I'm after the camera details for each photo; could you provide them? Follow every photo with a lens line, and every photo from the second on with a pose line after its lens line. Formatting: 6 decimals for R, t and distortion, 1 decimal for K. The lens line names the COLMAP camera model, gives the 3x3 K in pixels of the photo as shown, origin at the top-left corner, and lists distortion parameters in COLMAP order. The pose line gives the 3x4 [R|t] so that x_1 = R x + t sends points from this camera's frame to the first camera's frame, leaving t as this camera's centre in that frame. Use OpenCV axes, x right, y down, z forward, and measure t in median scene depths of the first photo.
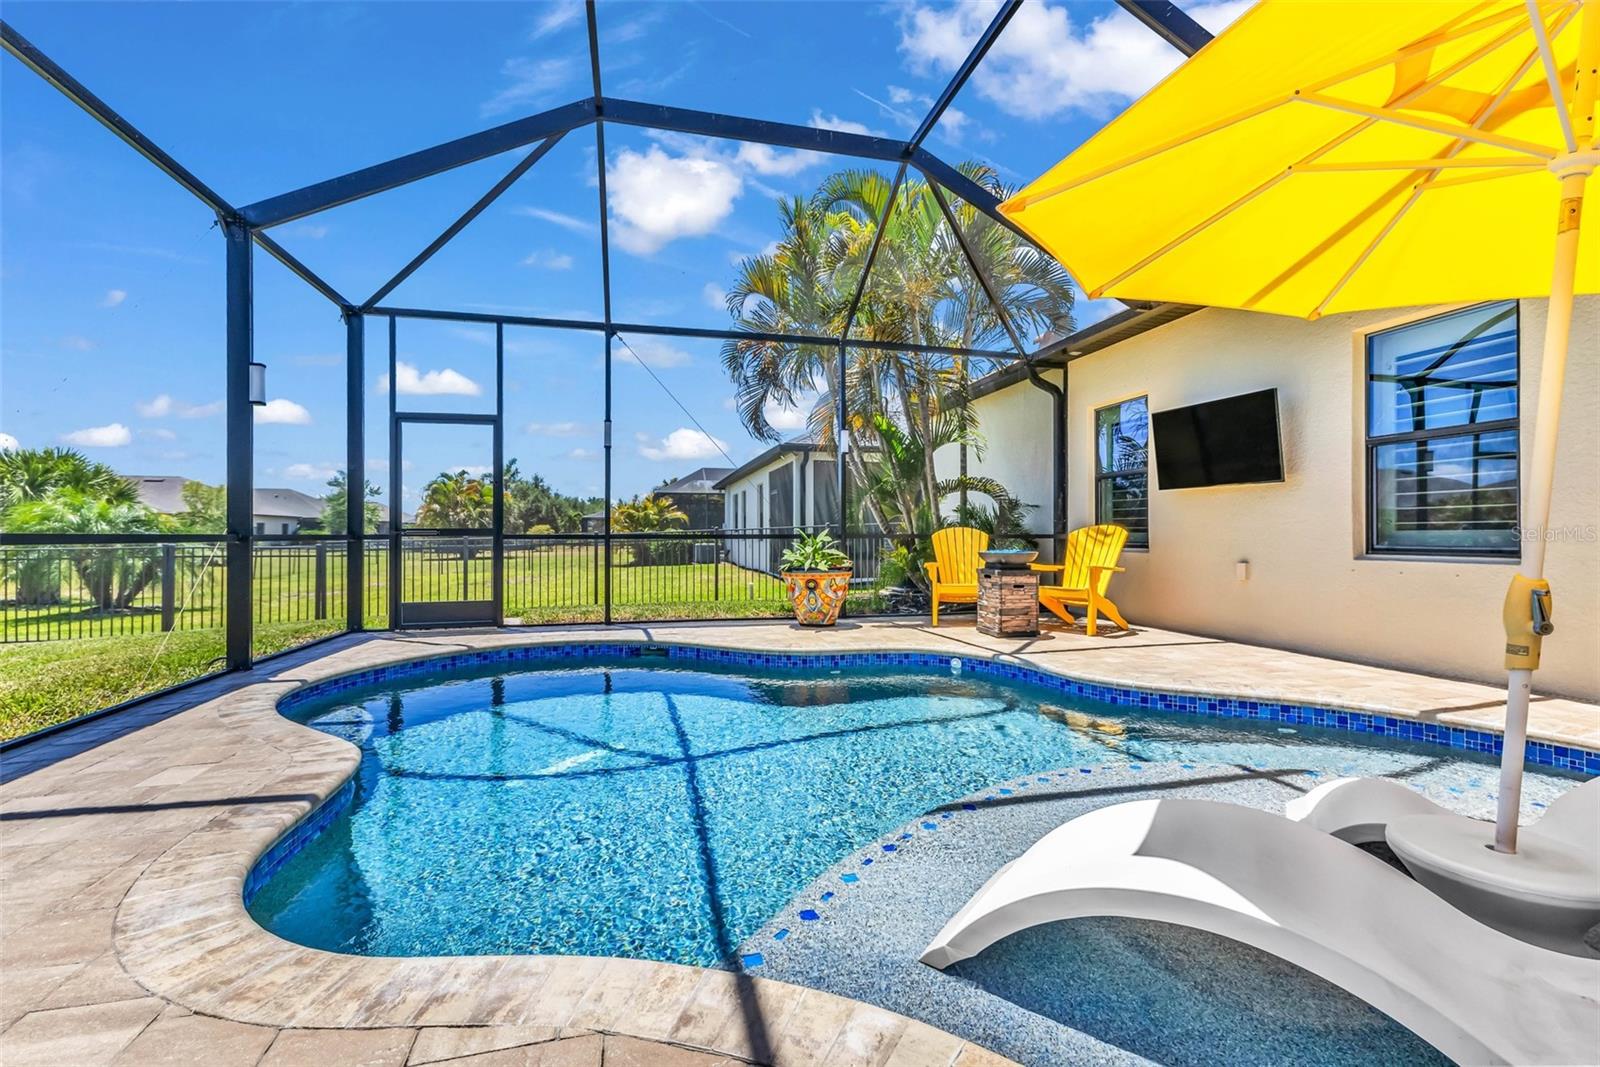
lens RADIAL K [[702.4, 0, 800.0], [0, 702.4, 533.5], [0, 0, 1]] dist [0.010416, -0.000361]
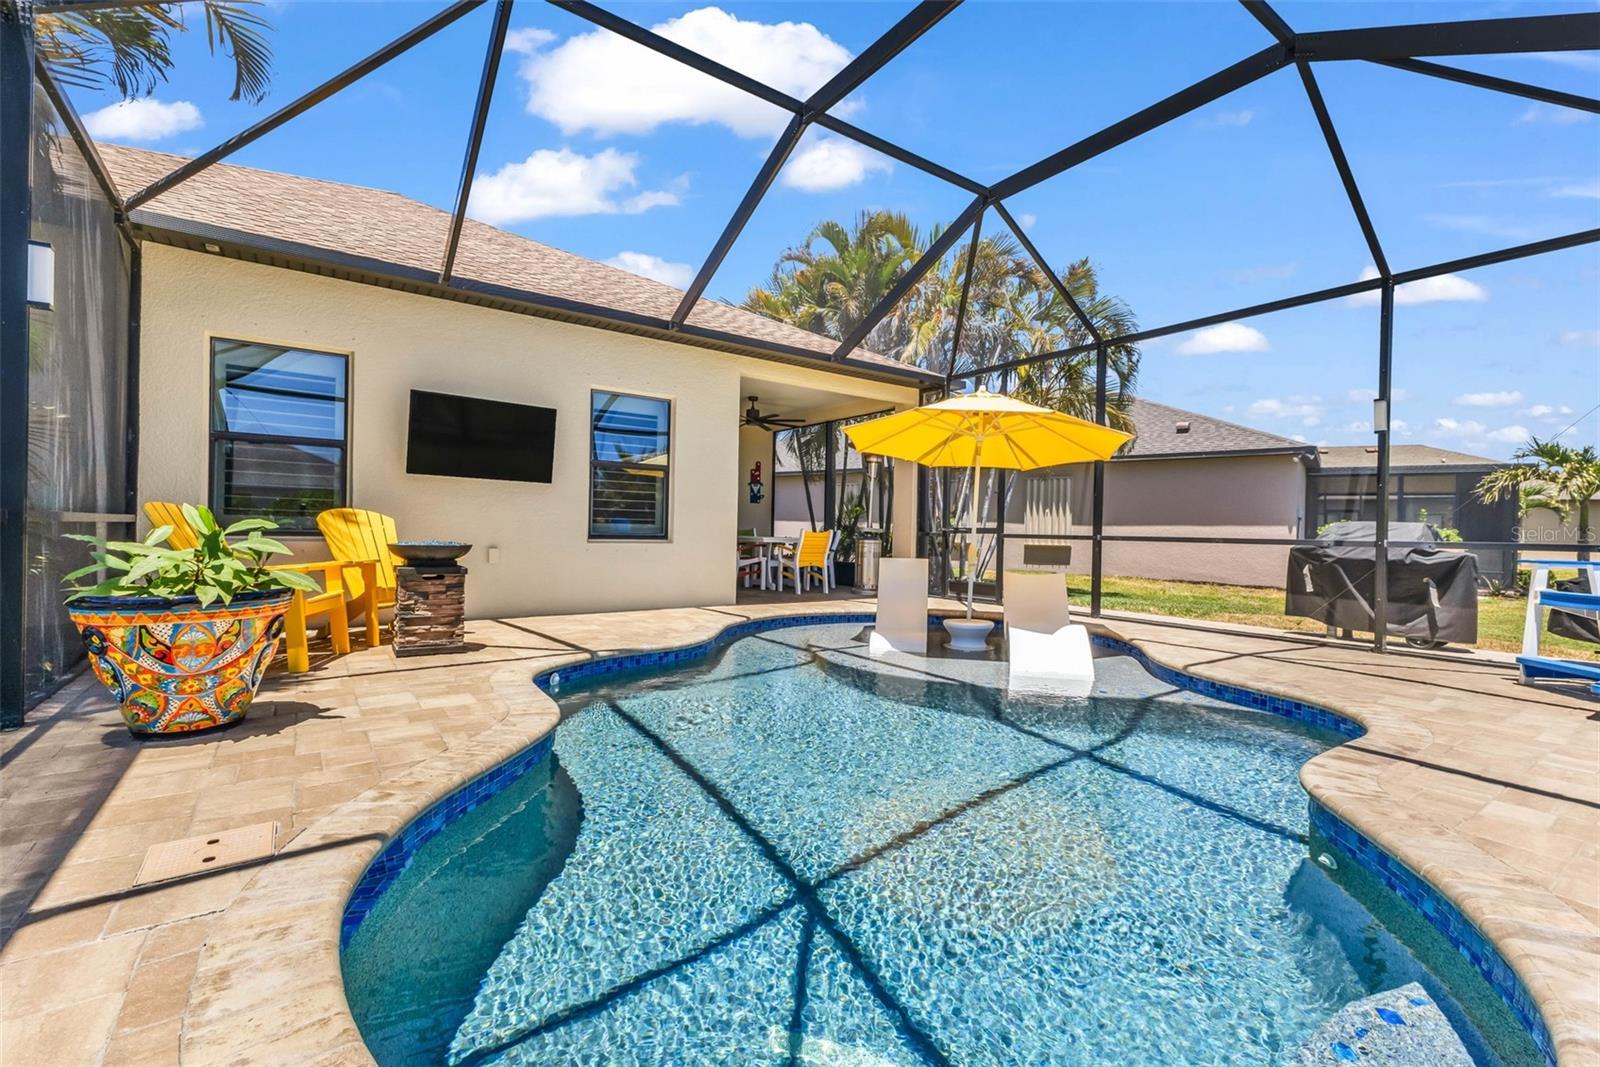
lens RADIAL K [[702.4, 0, 800.0], [0, 702.4, 533.5], [0, 0, 1]] dist [0.010416, -0.000361]
pose [[-0.384759, -0.009005, 0.922973, -0.646218], [-0.021586, 0.999767, 0.000756, 0.005809], [-0.922764, -0.019632, -0.384864, 1.040904]]
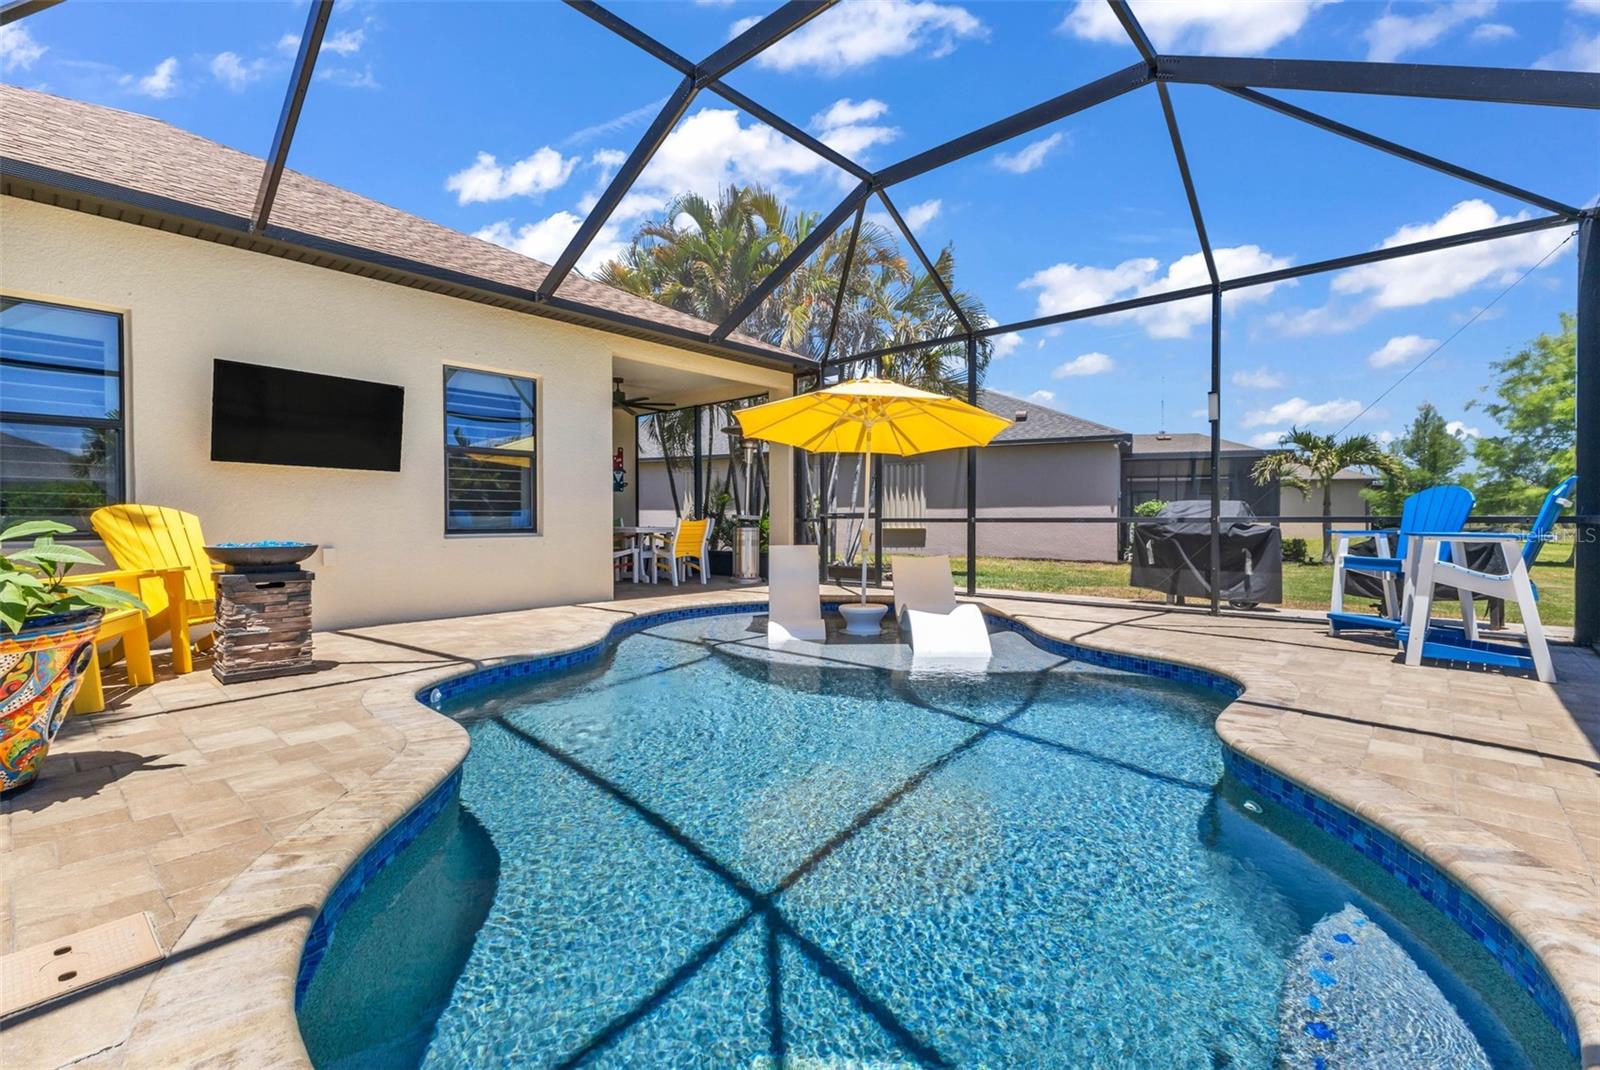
lens RADIAL K [[710.7, 0, 804.4], [0, 710.7, 528.4], [0, 0, 1]] dist [0.015961, -0.005620]
pose [[-0.579795, -0.006712, 0.814735, -0.588798], [0.001377, 0.999957, 0.009218, 0.005803], [-0.814761, 0.006467, -0.579761, 1.099848]]
